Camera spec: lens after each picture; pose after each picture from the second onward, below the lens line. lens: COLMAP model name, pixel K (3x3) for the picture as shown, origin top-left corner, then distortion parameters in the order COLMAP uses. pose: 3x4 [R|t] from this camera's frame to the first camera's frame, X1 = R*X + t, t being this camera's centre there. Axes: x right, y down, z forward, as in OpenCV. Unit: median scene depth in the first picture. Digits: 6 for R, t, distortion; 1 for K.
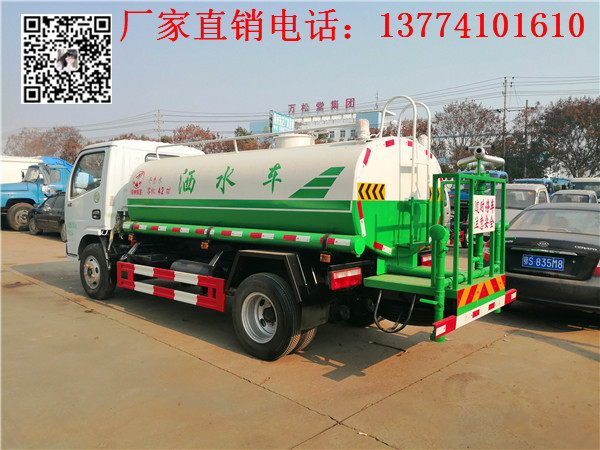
lens RADIAL K [[498.9, 0, 300.0], [0, 498.9, 225.0], [0, 0, 1]] dist [0.025476, -0.001411]
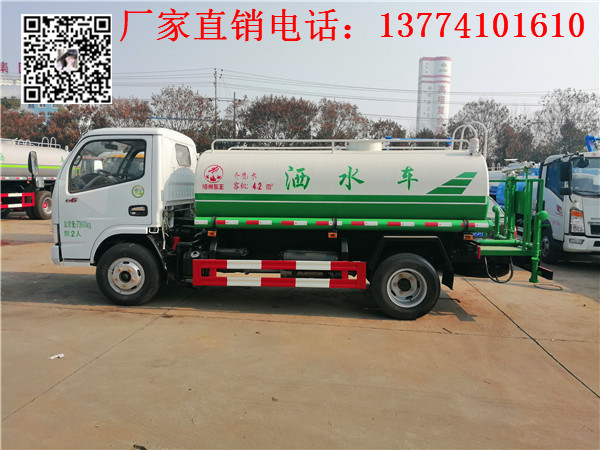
lens RADIAL K [[498.9, 0, 300.0], [0, 498.9, 225.0], [0, 0, 1]] dist [0.025476, -0.001411]
pose [[0.798341, -0.053363, 0.599836, -0.889858], [0.029209, 0.998325, 0.049939, -0.039781], [-0.601496, -0.022348, 0.798563, 0.126861]]
